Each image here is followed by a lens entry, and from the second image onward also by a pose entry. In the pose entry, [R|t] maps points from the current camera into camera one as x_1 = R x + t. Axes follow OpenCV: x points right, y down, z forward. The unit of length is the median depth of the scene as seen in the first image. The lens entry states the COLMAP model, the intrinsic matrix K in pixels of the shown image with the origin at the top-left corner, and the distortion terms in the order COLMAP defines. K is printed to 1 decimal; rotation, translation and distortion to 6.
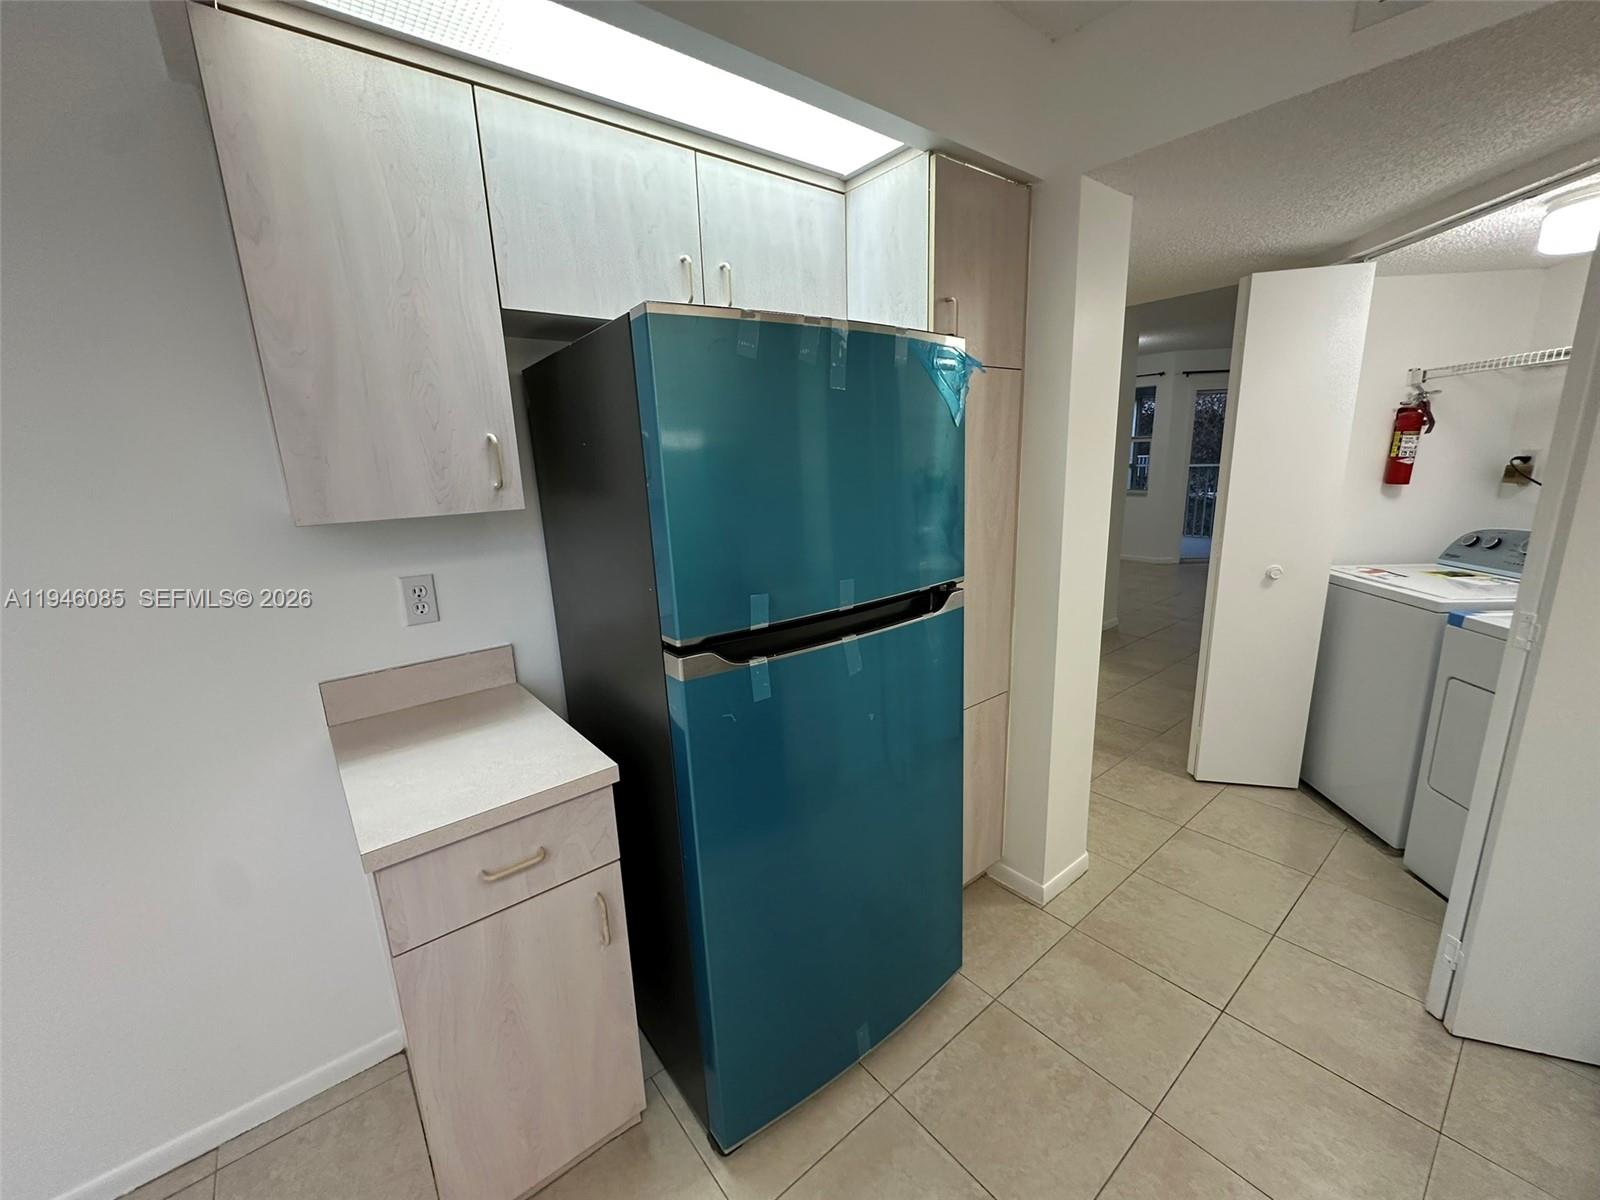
lens RADIAL K [[639.6, 0, 800.5], [0, 639.6, 601.7], [0, 0, 1]] dist [-0.001887, -0.000010]
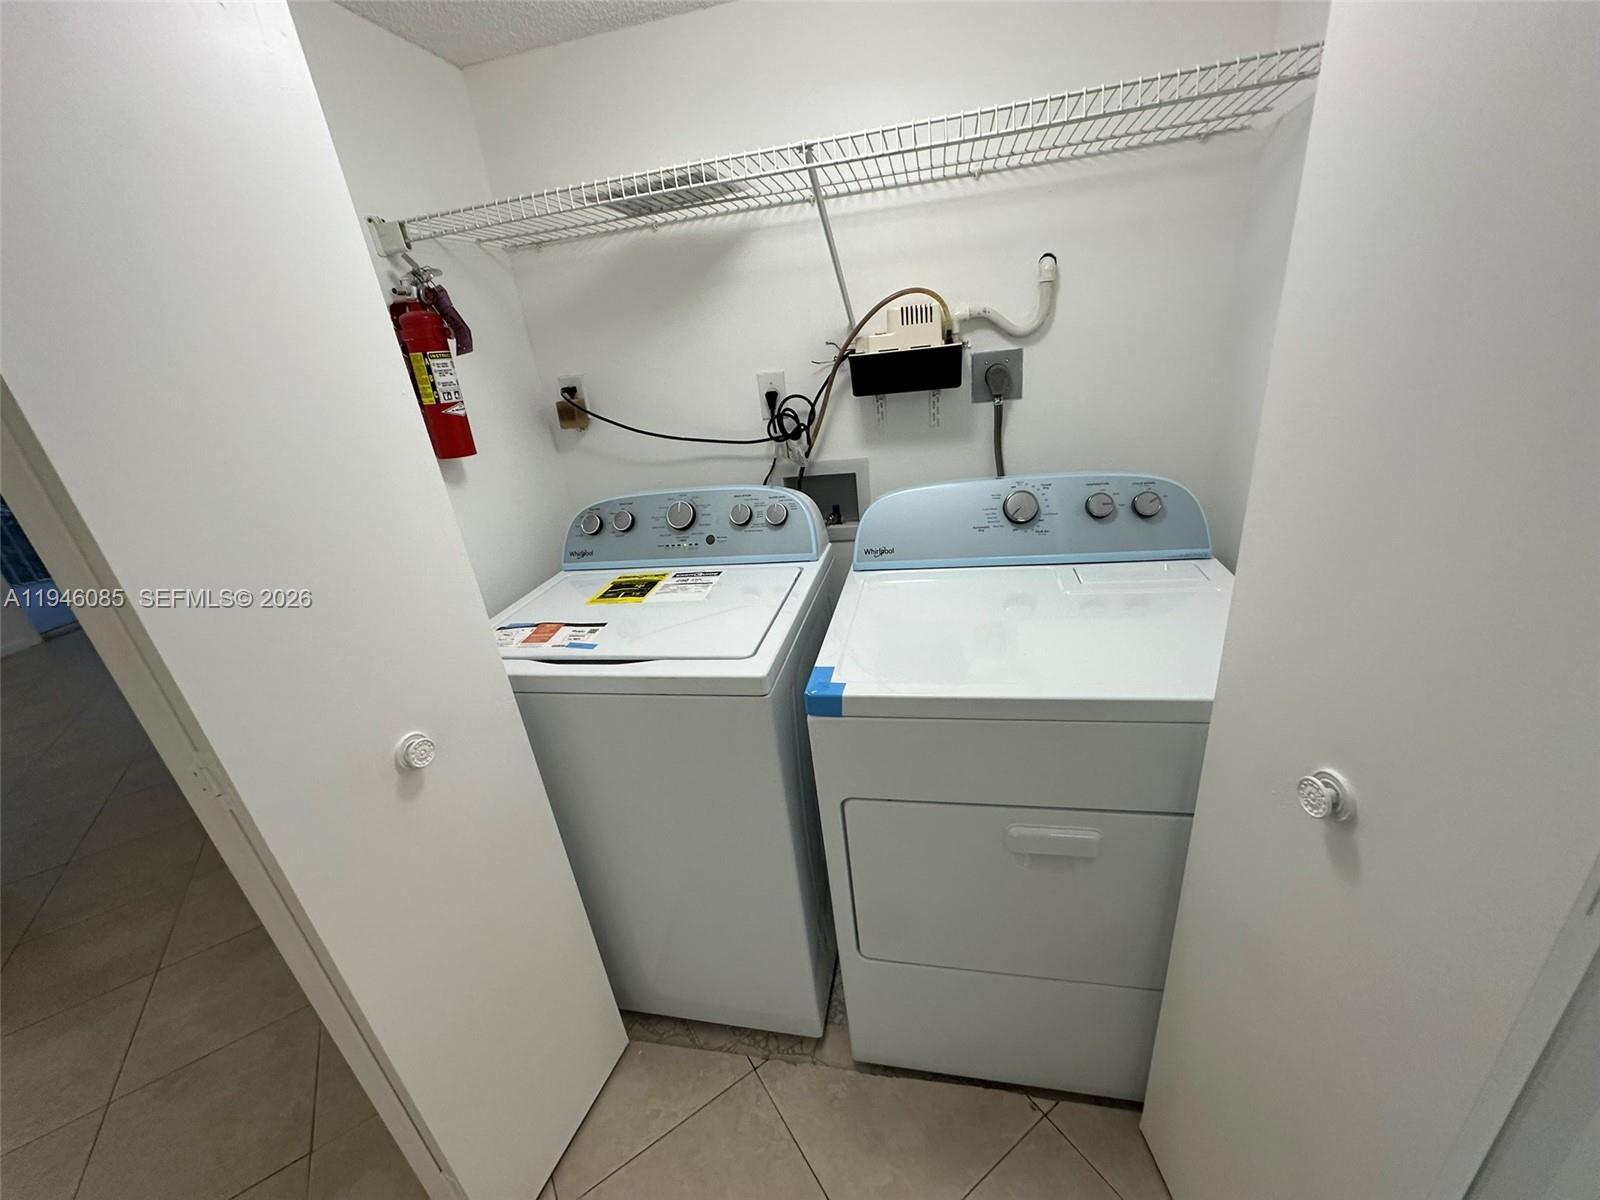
lens RADIAL K [[639.6, 0, 800.5], [0, 639.6, 601.7], [0, 0, 1]] dist [-0.001887, -0.000010]
pose [[0.109604, -0.368107, 0.923301, 0.453228], [0.323935, 0.891412, 0.316940, -0.158333], [-0.939709, 0.264351, 0.216945, 0.676192]]
